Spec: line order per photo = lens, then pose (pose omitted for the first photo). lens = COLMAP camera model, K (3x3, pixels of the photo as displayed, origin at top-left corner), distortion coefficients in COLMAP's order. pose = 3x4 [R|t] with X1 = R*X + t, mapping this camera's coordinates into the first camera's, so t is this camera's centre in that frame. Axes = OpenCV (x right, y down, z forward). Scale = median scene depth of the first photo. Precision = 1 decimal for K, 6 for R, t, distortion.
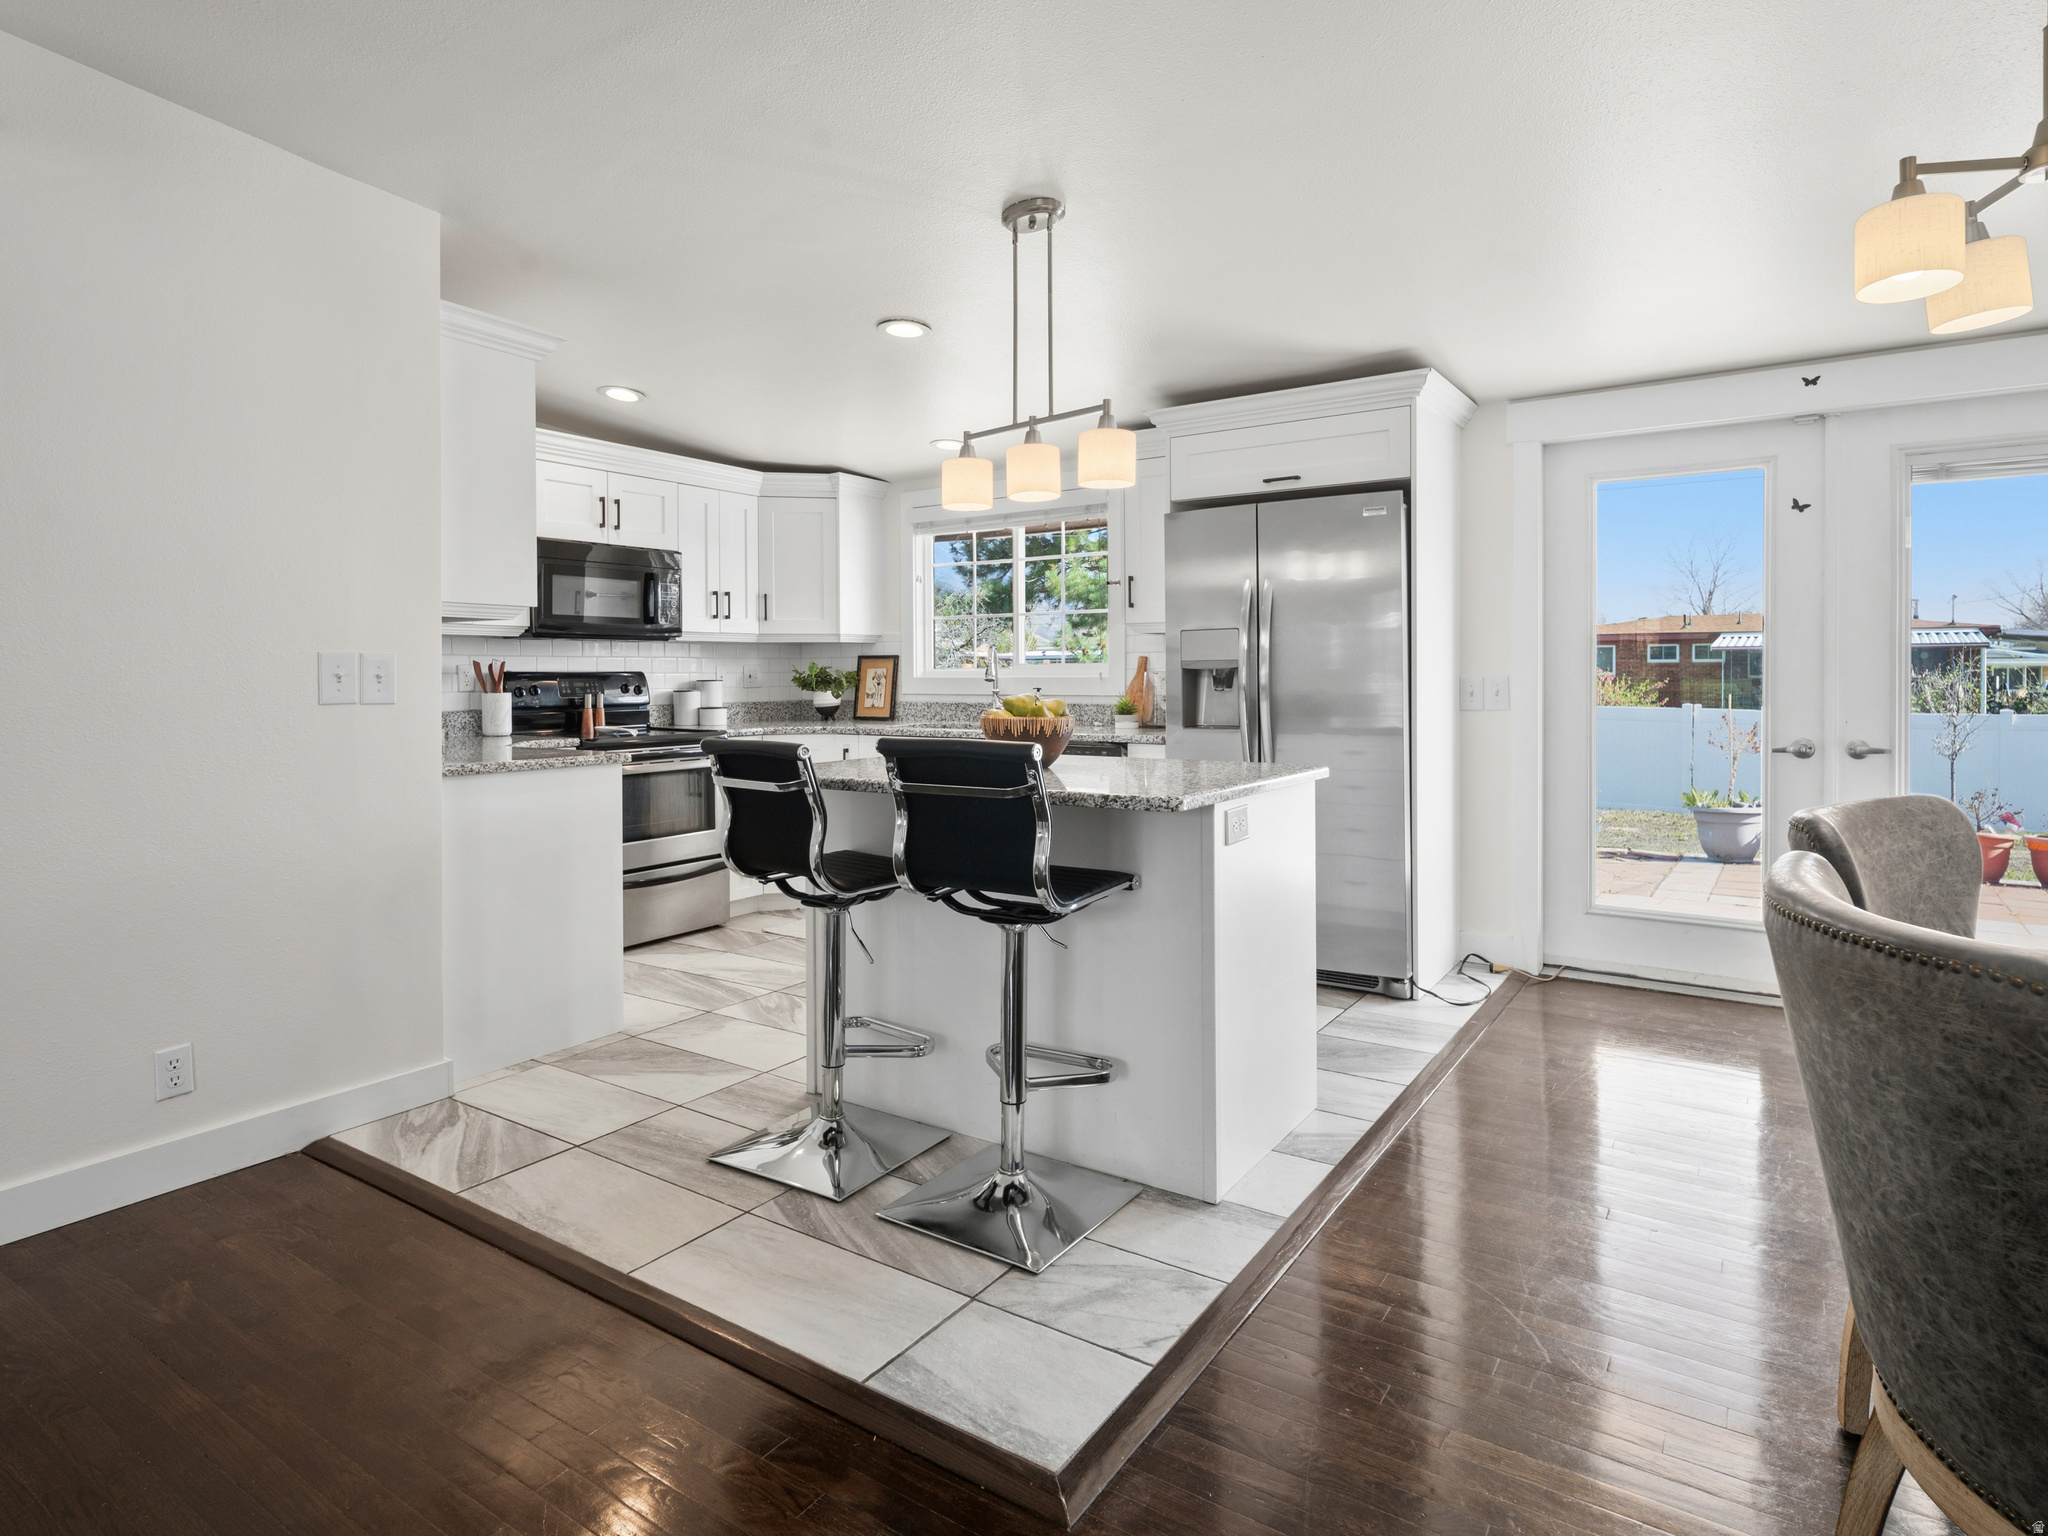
lens RADIAL K [[1145.1, 0, 1031.5], [0, 1145.1, 670.0], [0, 0, 1]] dist [0.001947, 0.001217]
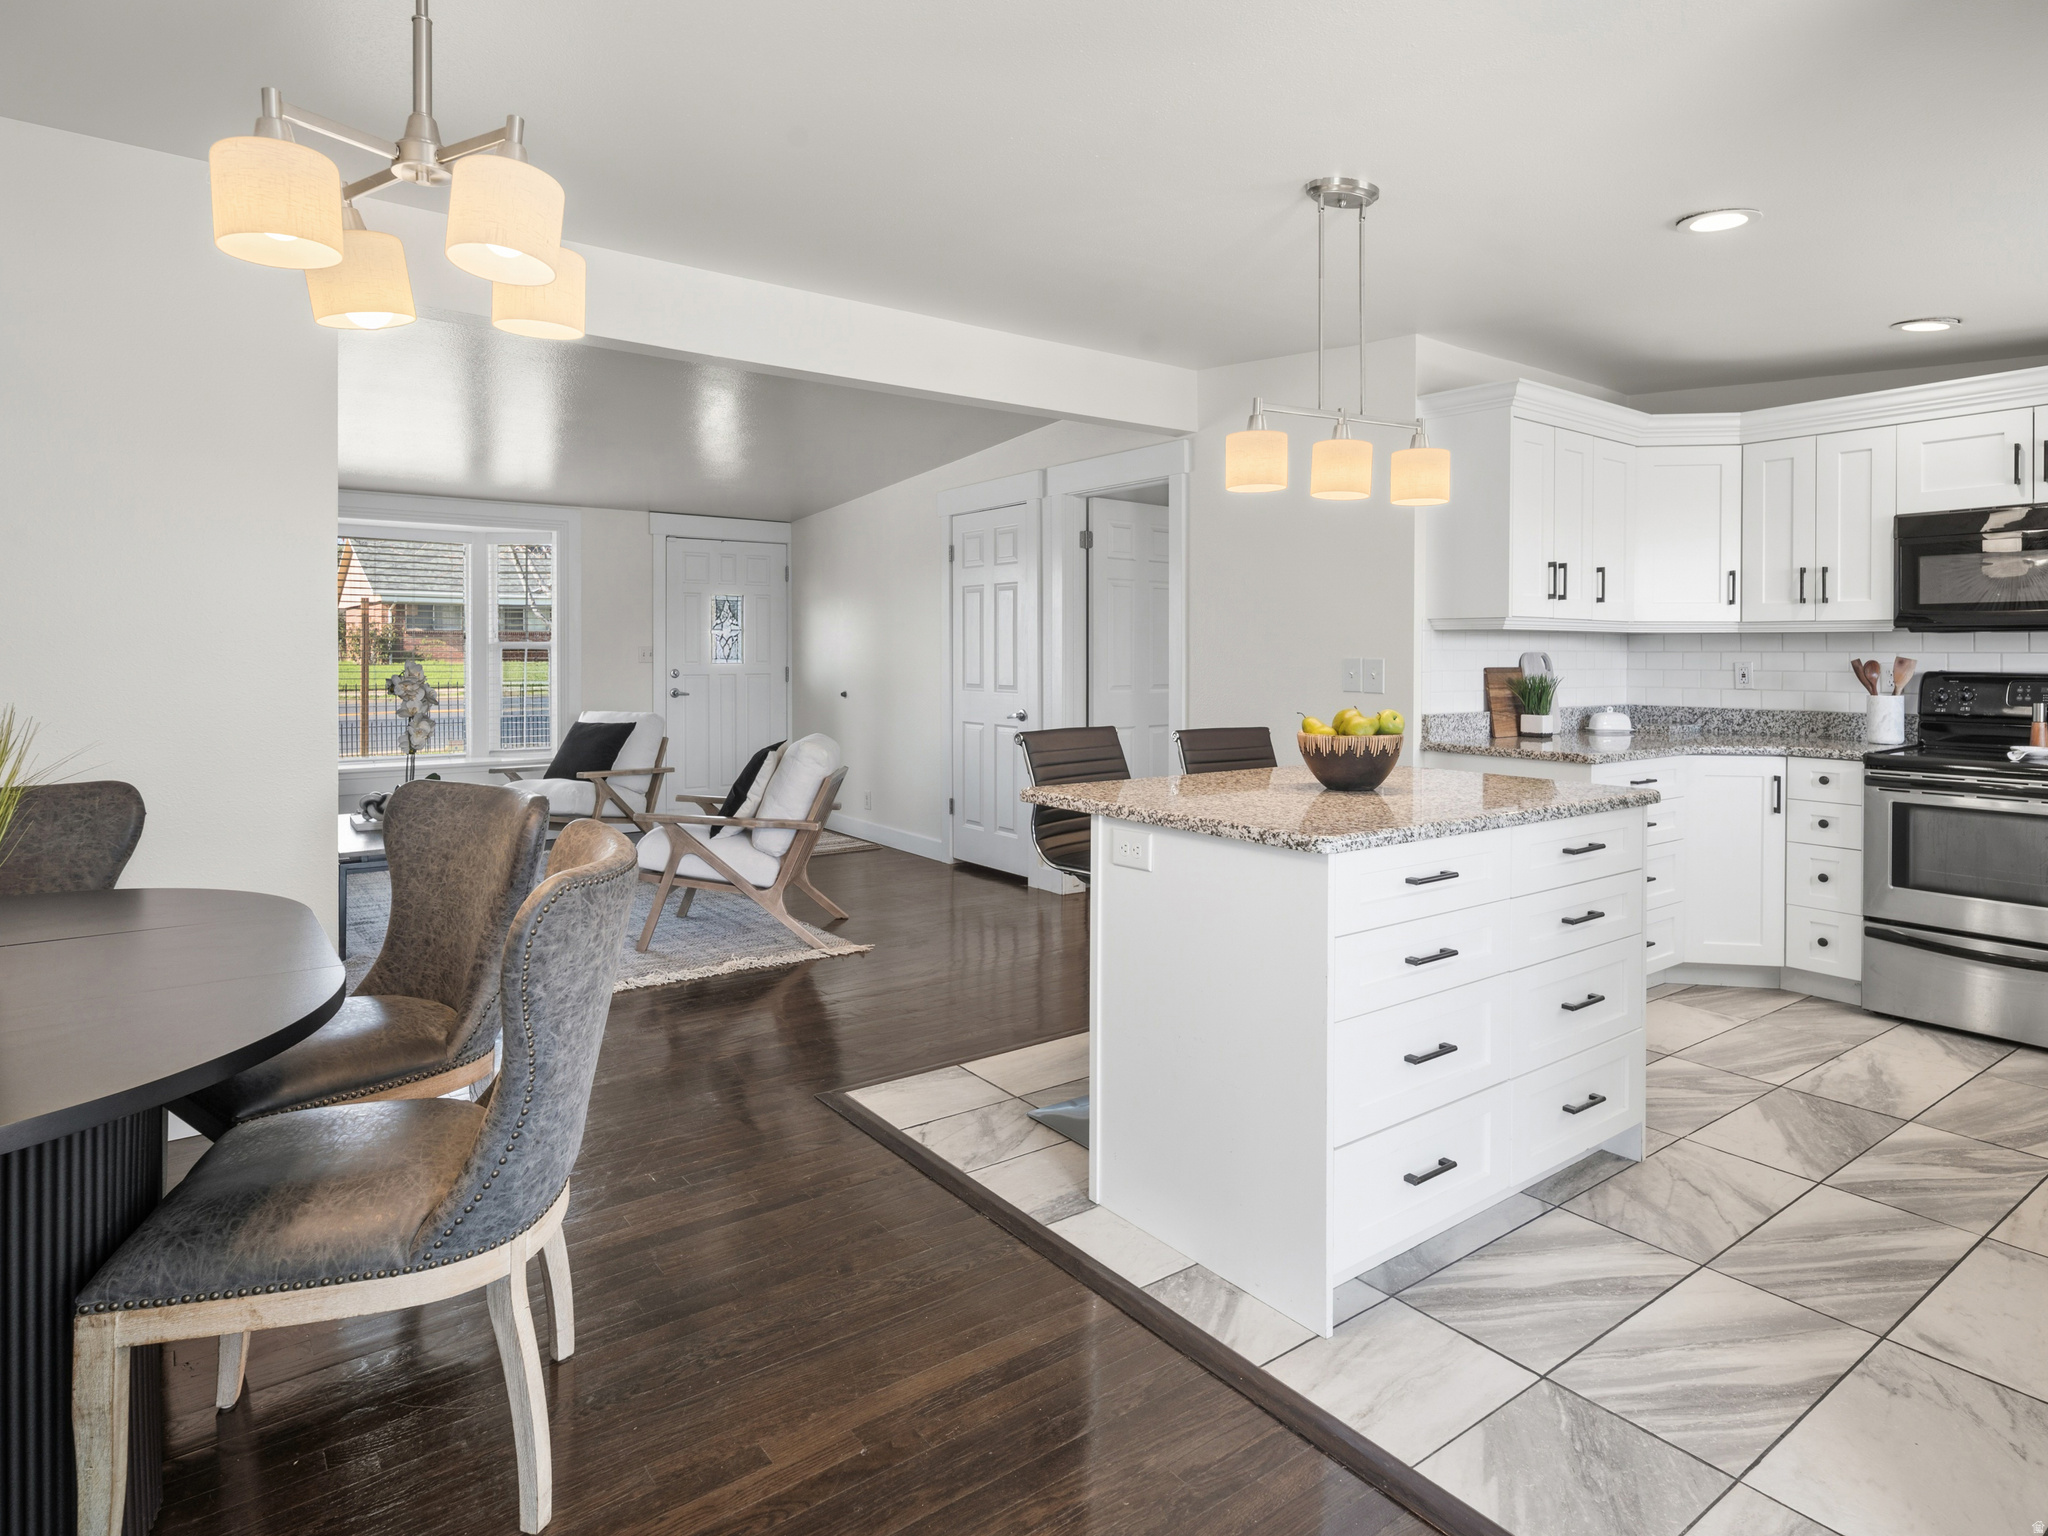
lens RADIAL K [[1145.1, 0, 1031.5], [0, 1145.1, 670.0], [0, 0, 1]] dist [0.001947, 0.001217]
pose [[-0.325854, 0.018303, -0.945243, 0.708794], [0.000479, 0.999816, 0.019195, -0.020973], [0.945420, 0.005802, -0.325802, 0.785942]]
